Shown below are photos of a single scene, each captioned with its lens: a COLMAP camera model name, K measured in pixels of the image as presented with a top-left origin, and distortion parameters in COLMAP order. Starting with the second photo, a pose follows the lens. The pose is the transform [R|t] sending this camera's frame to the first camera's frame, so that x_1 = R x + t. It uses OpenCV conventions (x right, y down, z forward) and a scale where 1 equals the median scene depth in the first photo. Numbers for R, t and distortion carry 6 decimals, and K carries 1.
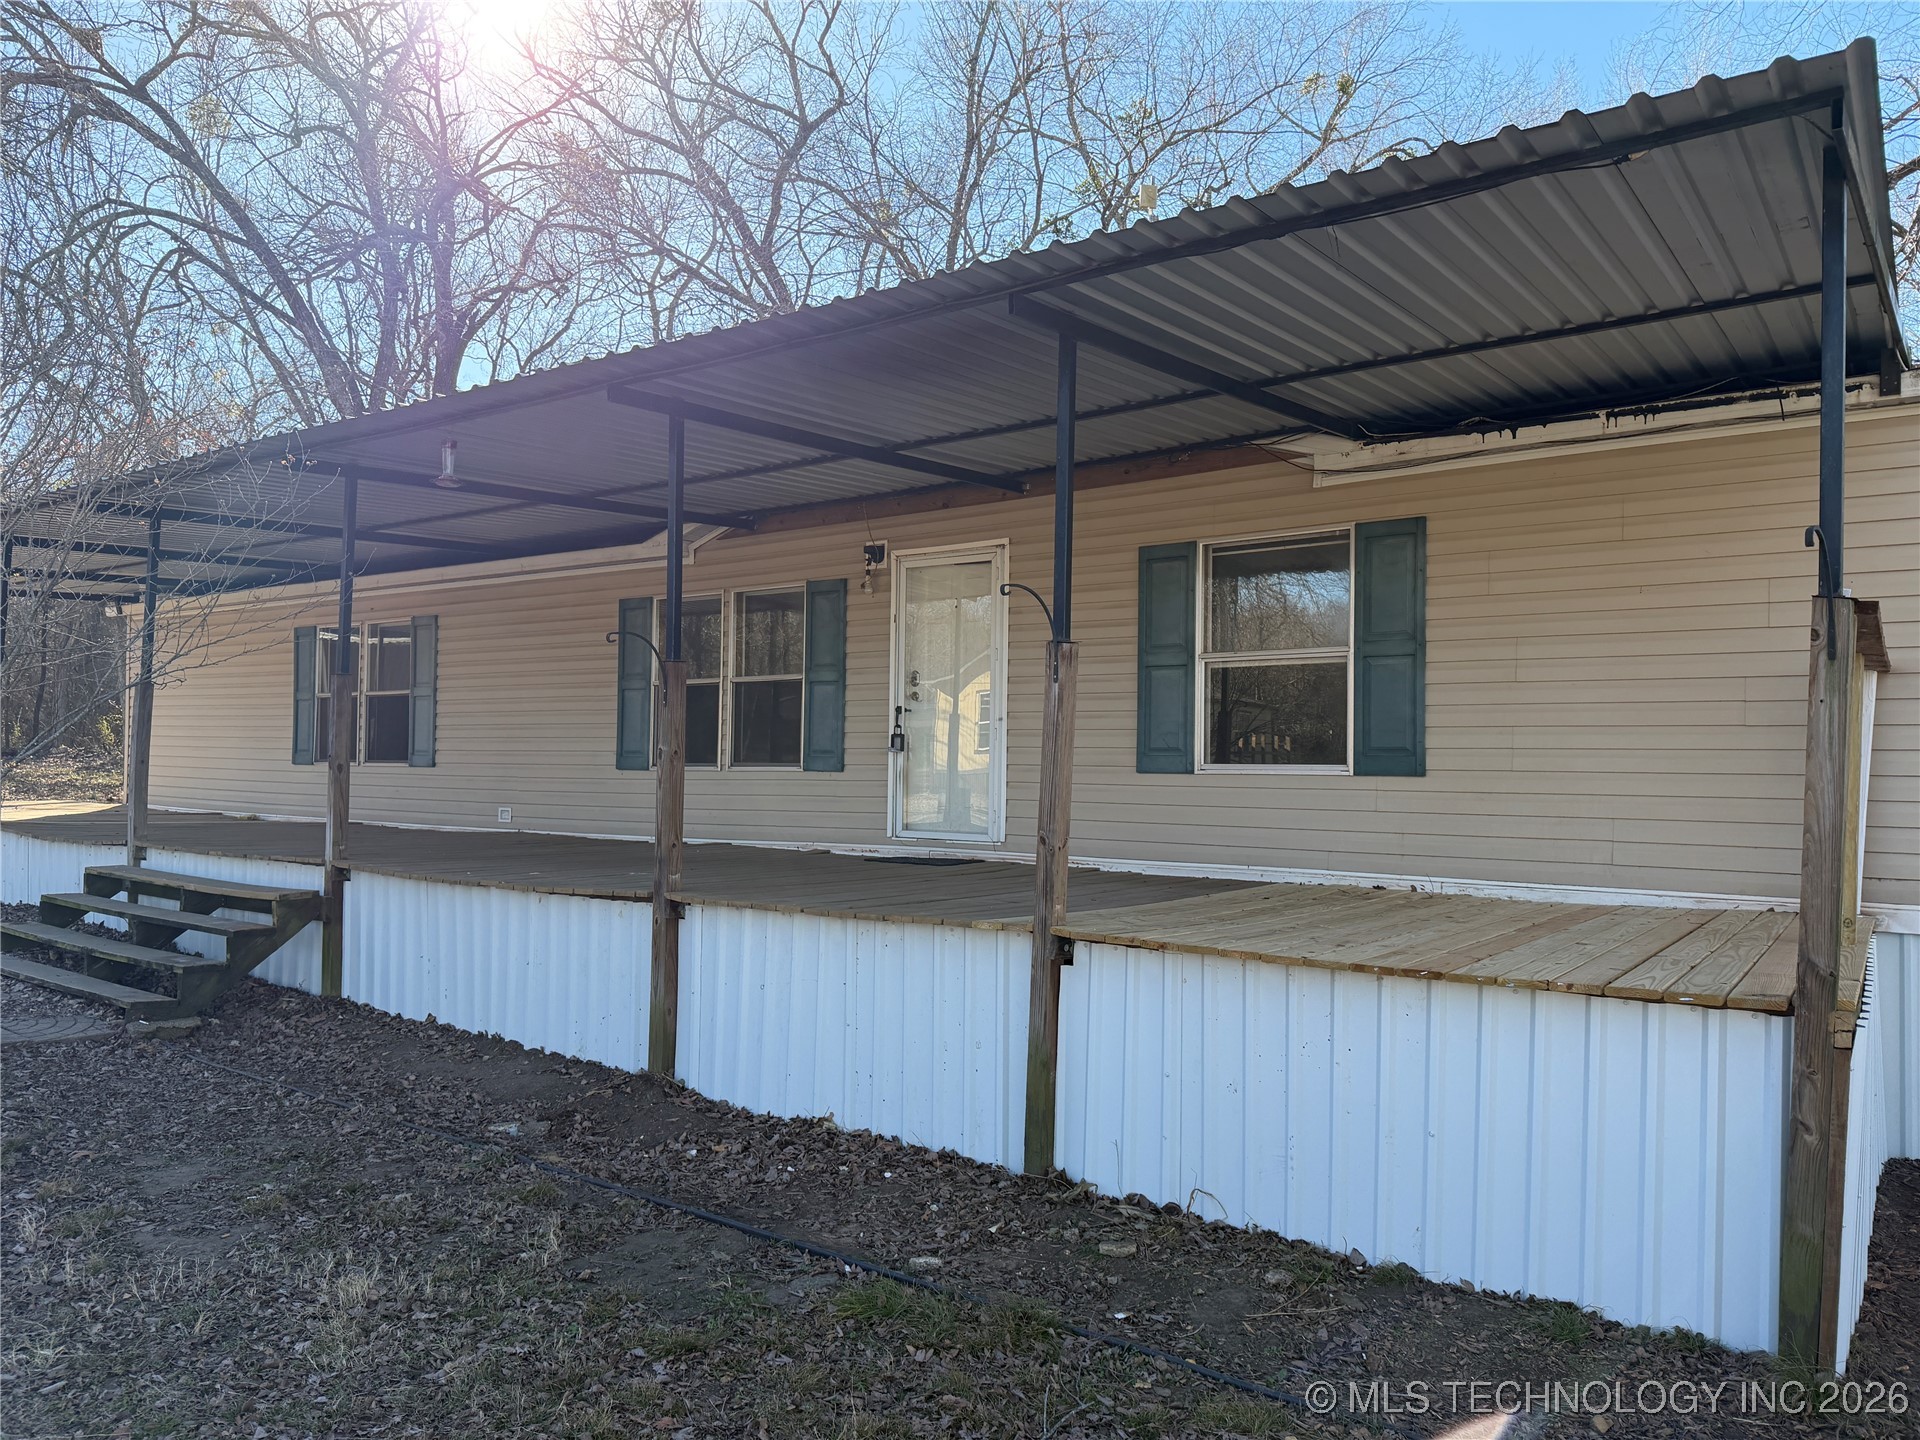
lens RADIAL K [[1371.4, 0, 959.3], [0, 1371.4, 734.7], [0, 0, 1]] dist [0.084662, -0.122410]
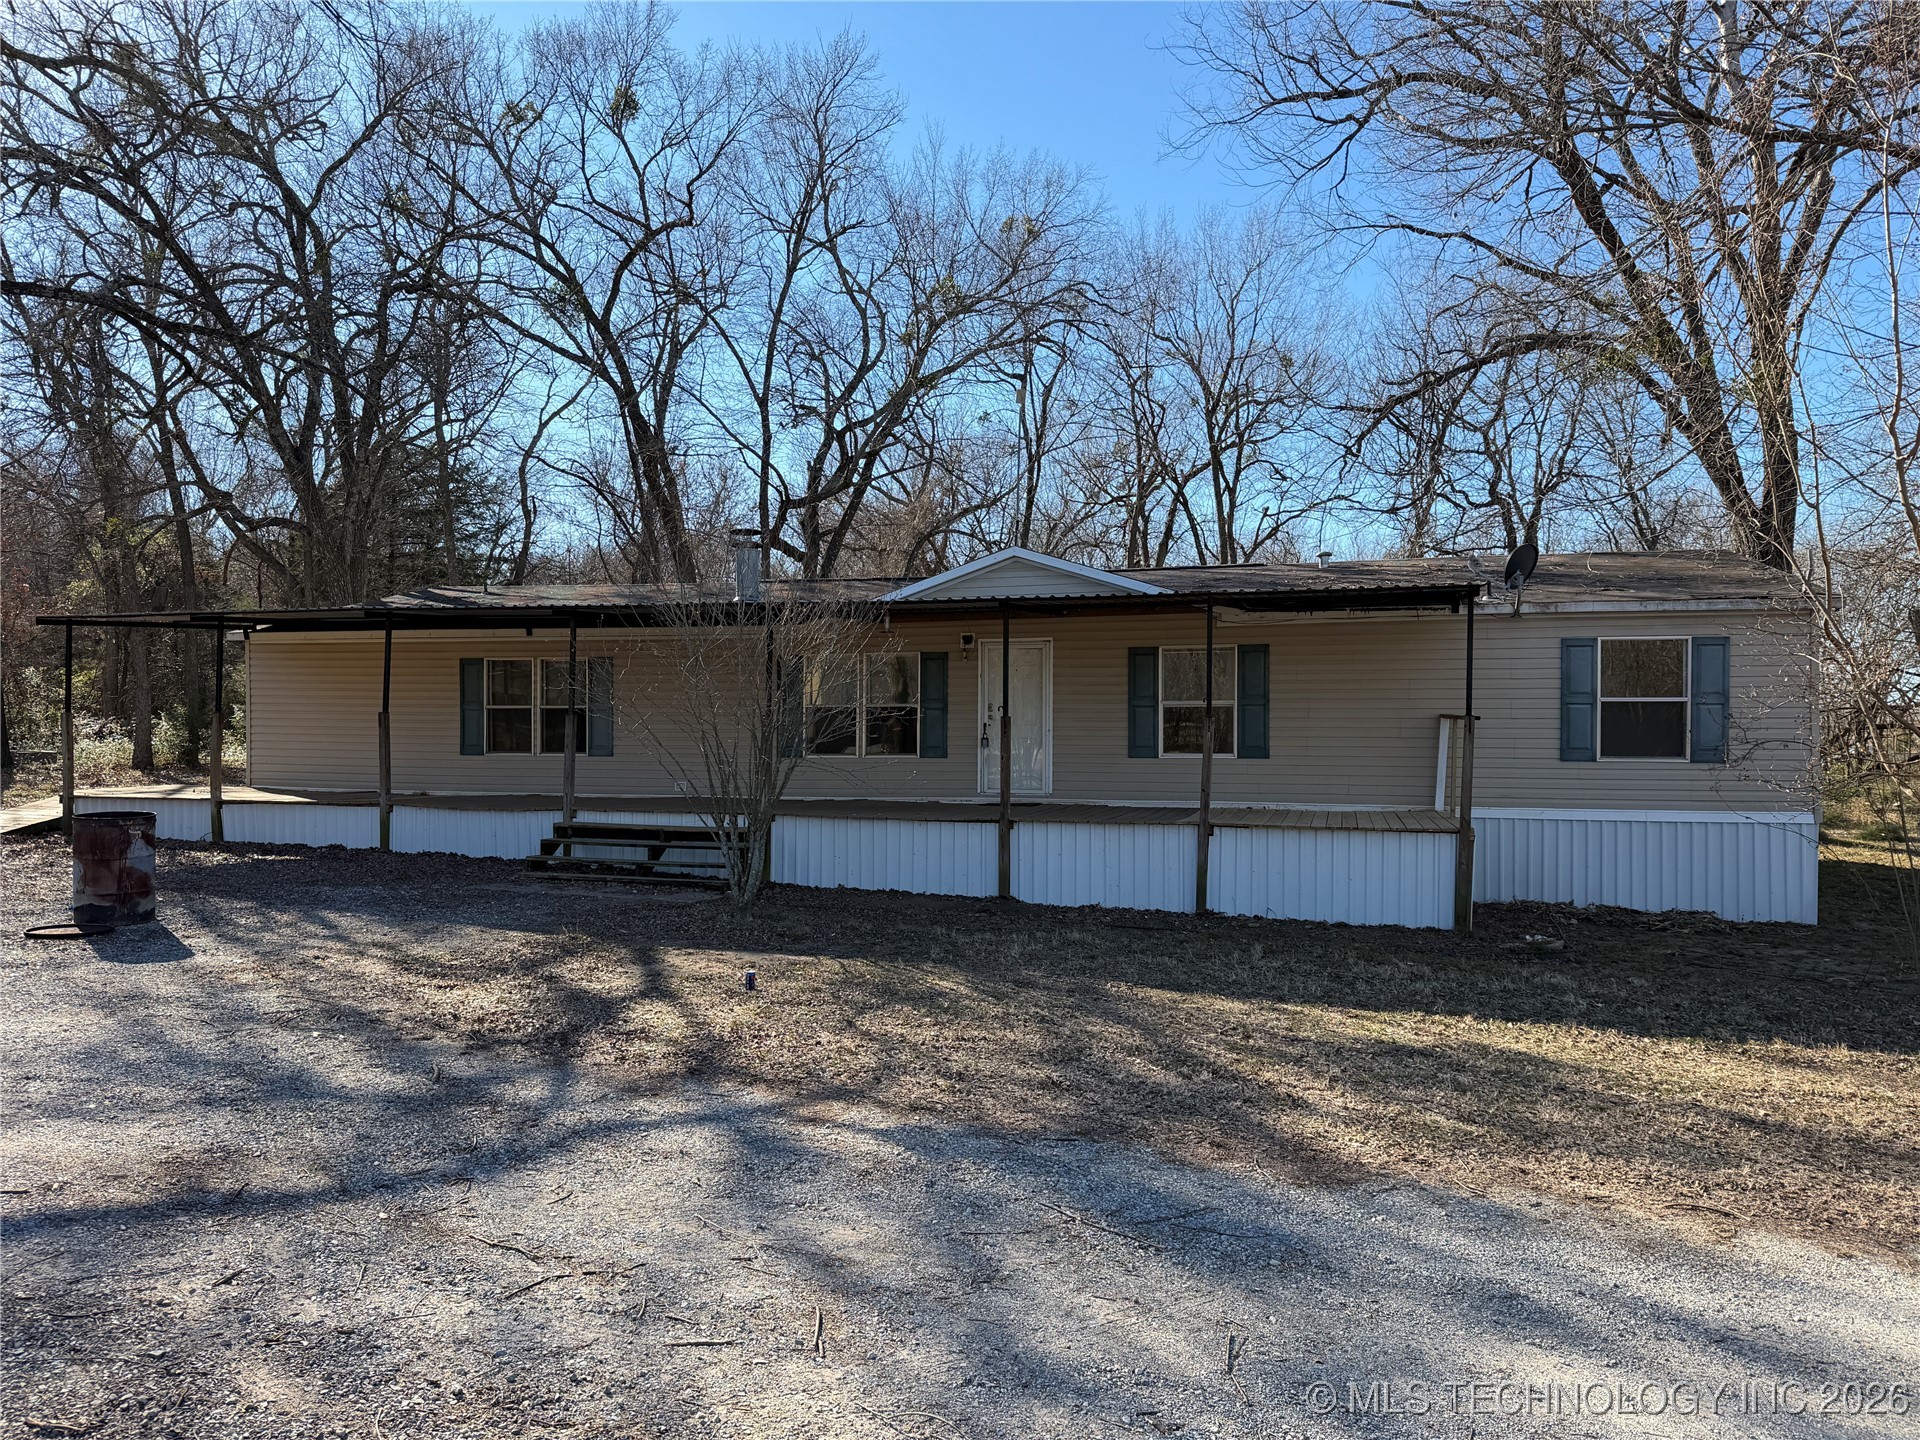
lens RADIAL K [[1377.3, 0, 954.1], [0, 1377.3, 723.5], [0, 0, 1]] dist [0.093194, -0.127912]
pose [[0.946101, -0.009834, 0.323721, -0.868430], [0.002381, 0.999723, 0.023412, -0.080231], [-0.323862, -0.021379, 0.945863, -0.955959]]
